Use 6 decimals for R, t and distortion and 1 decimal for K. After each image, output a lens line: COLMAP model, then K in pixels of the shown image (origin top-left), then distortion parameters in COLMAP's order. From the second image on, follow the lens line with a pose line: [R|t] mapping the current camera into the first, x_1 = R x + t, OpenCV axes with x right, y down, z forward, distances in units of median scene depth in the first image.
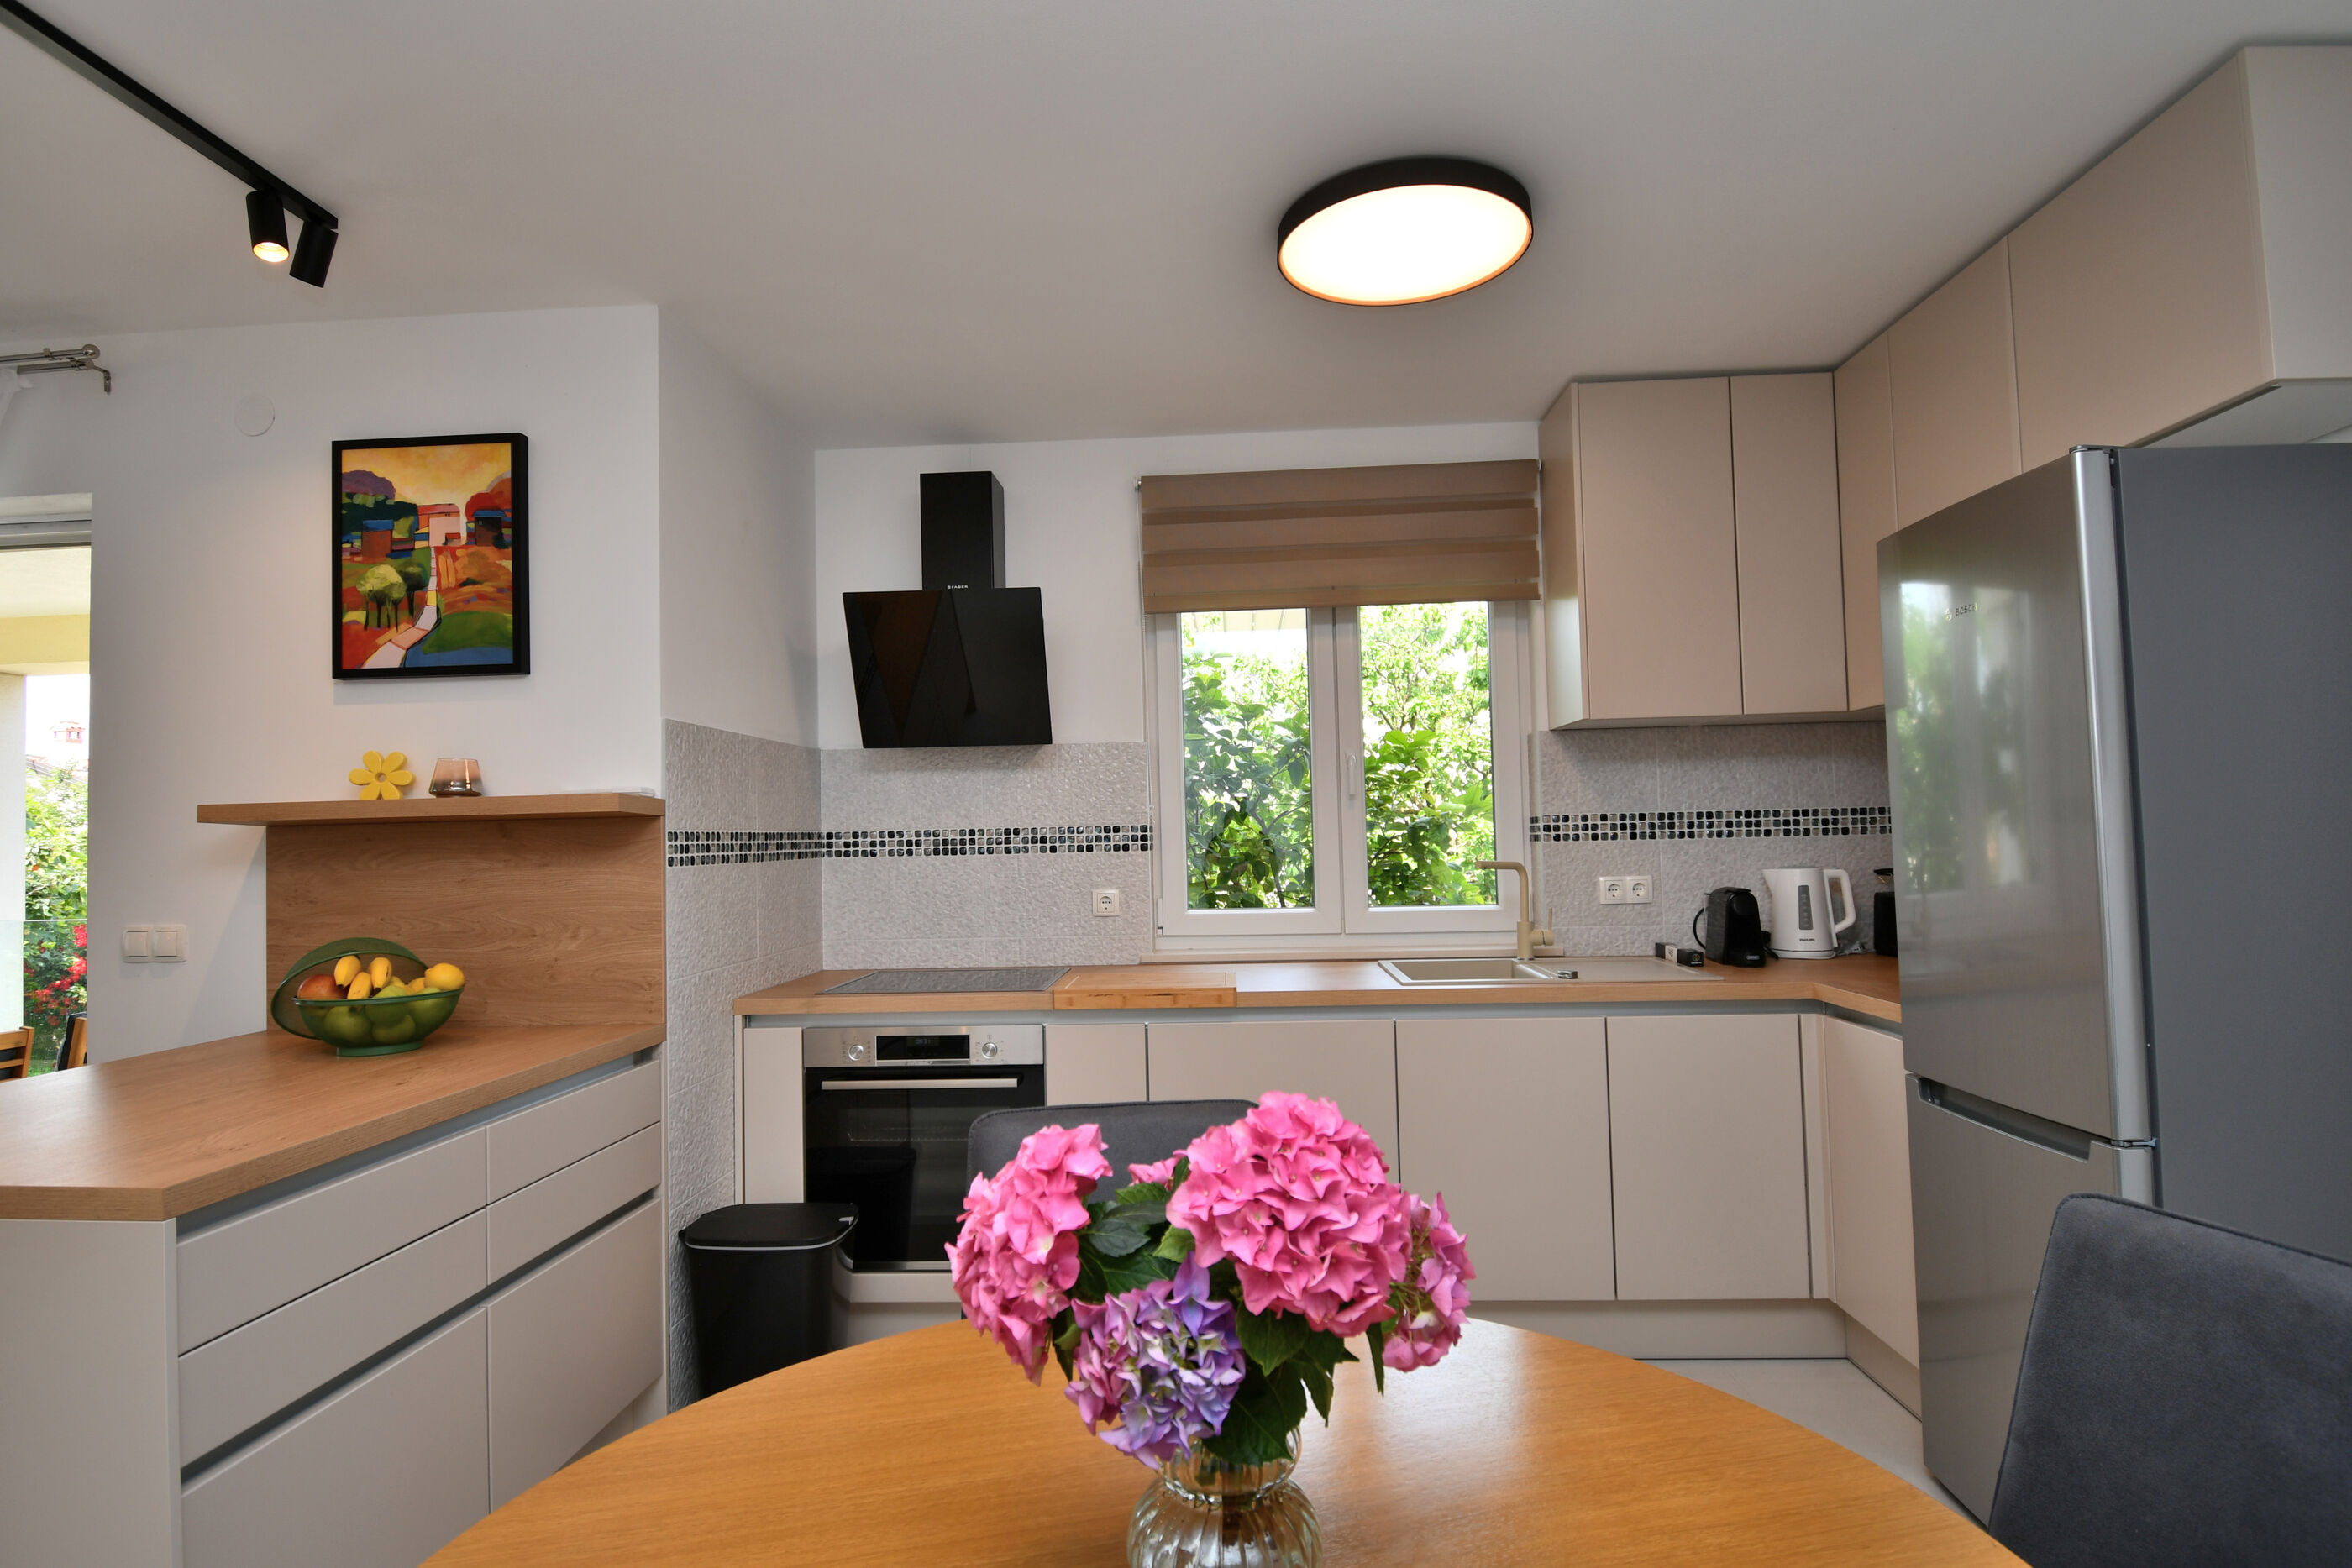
lens RADIAL K [[1198.5, 0, 1173.0], [0, 1198.5, 793.6], [0, 0, 1]] dist [0.014174, -0.021972]
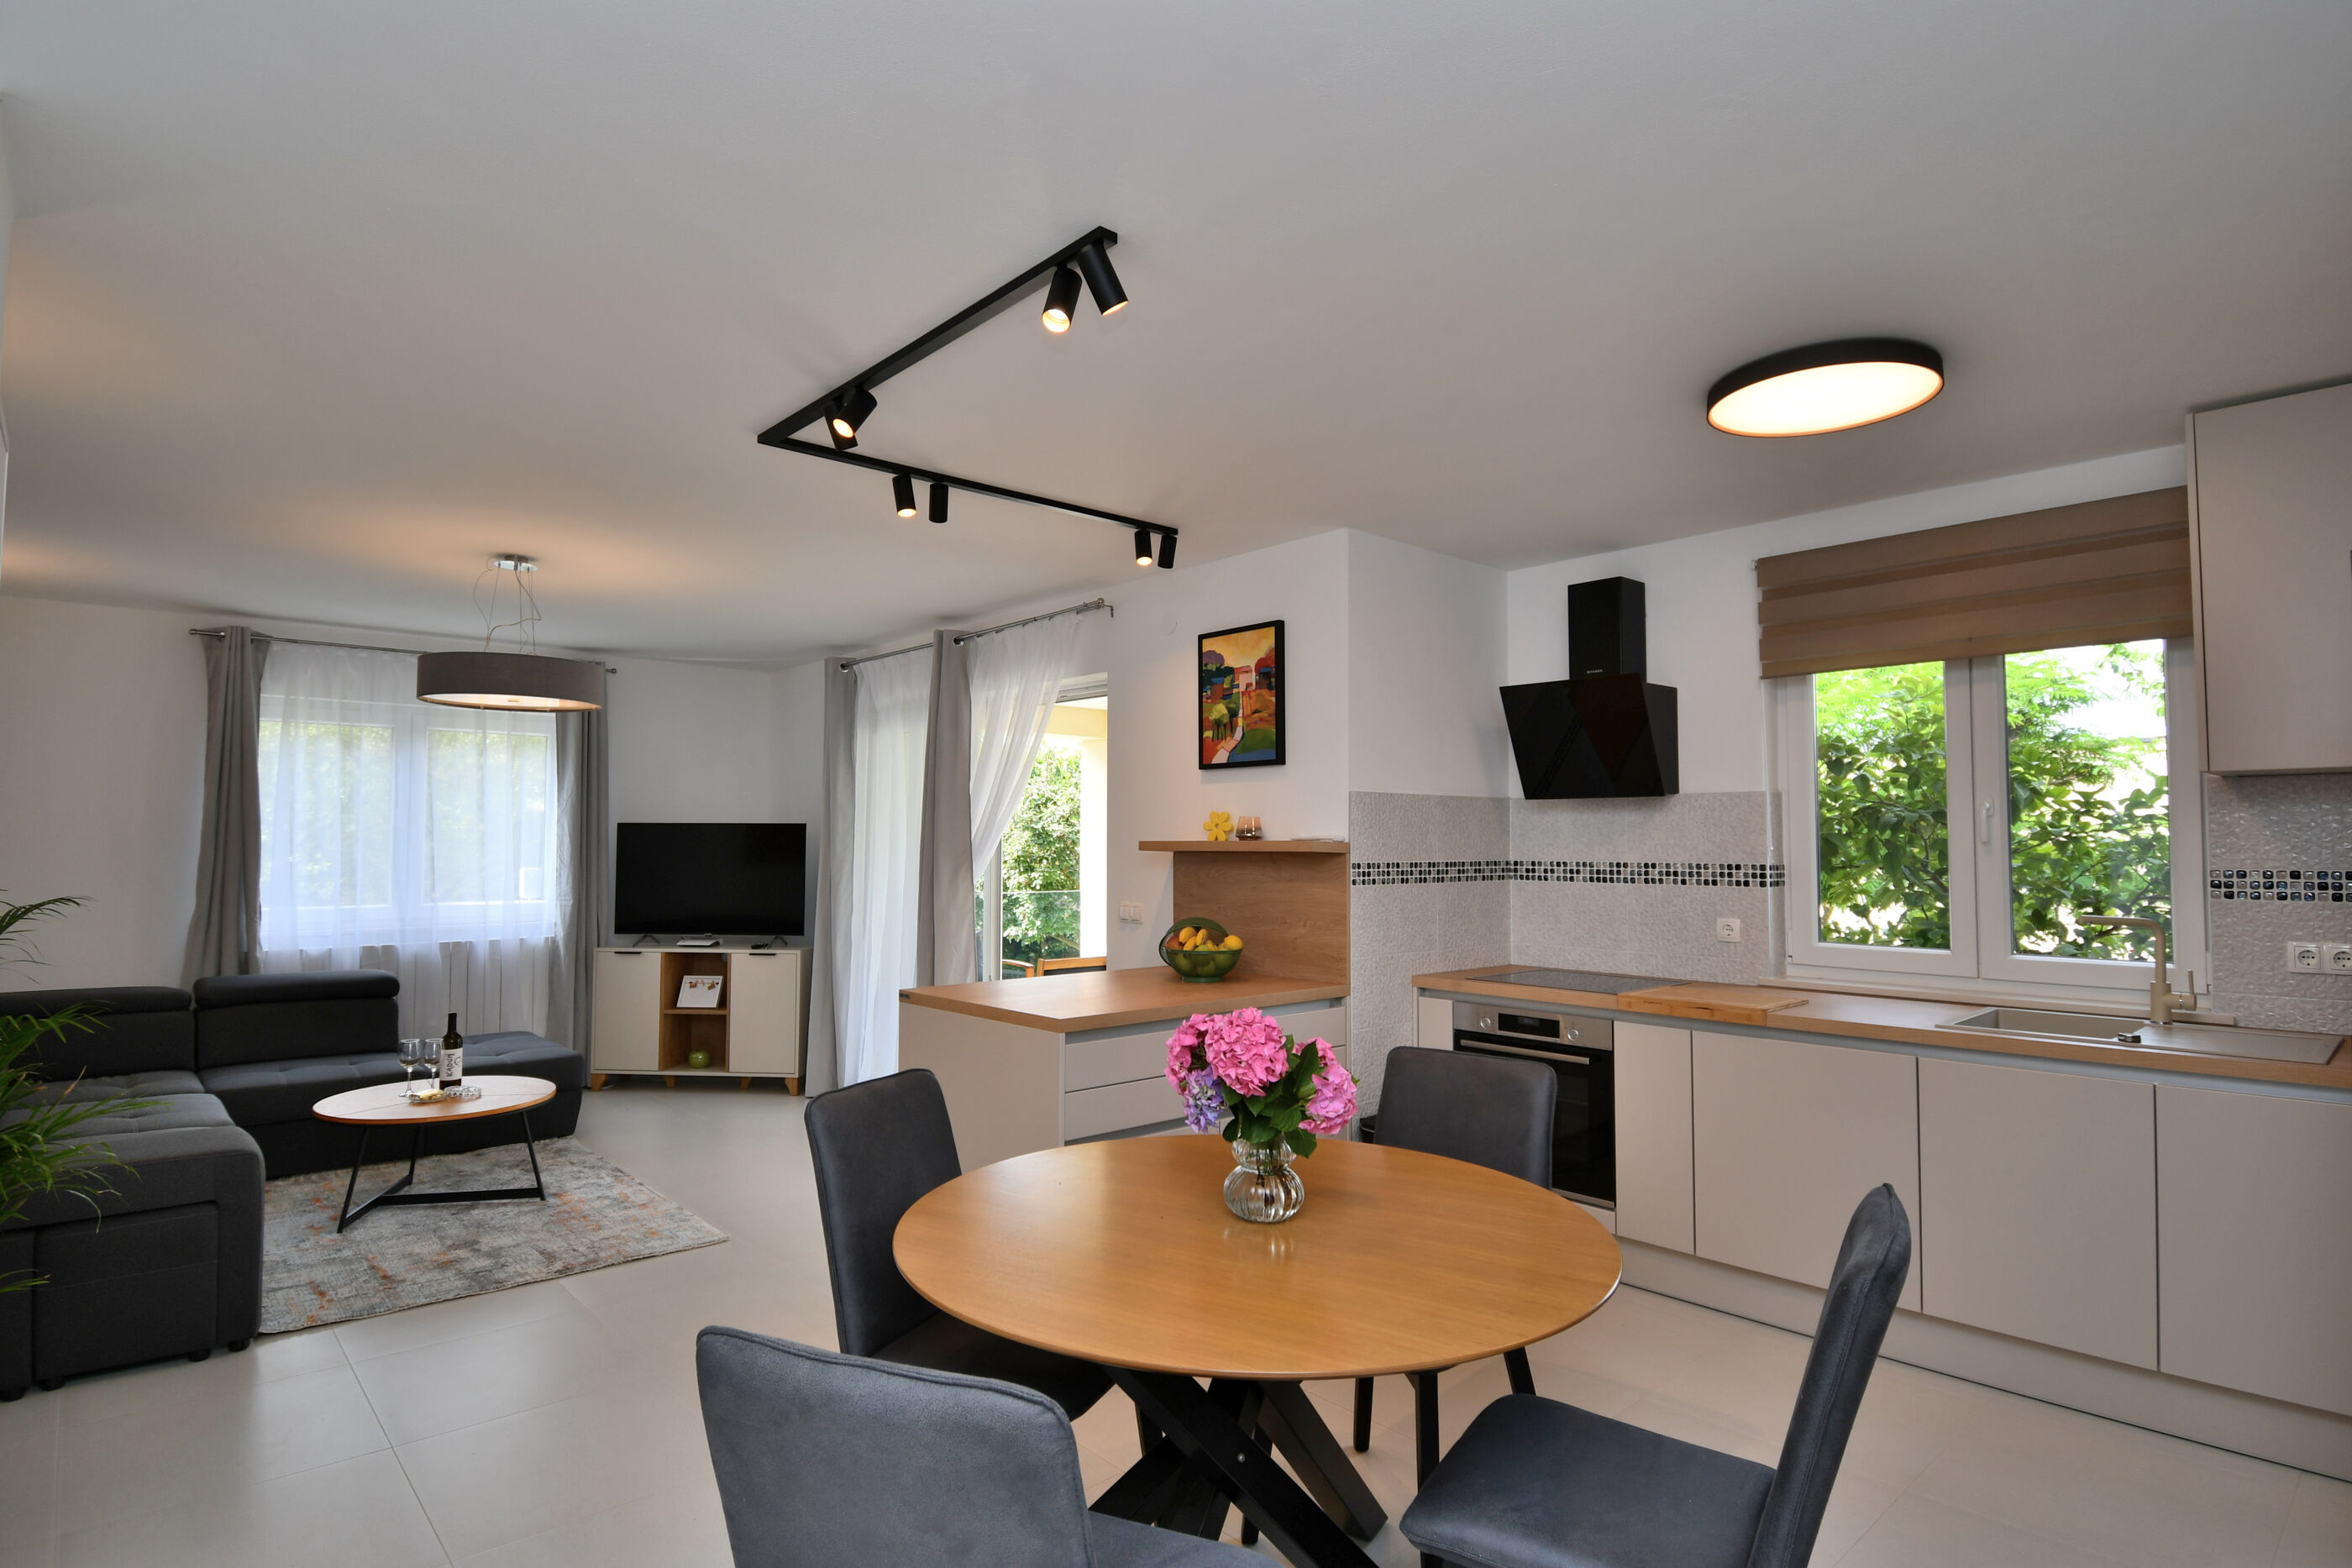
lens RADIAL K [[1198.5, 0, 1177.9], [0, 1198.5, 792.6], [0, 0, 1]] dist [0.014174, -0.021972]
pose [[0.707607, -0.005162, -0.706587, 0.493405], [0.006991, 0.999976, -0.000304, -0.057702], [0.706572, -0.004725, 0.707626, -0.255575]]
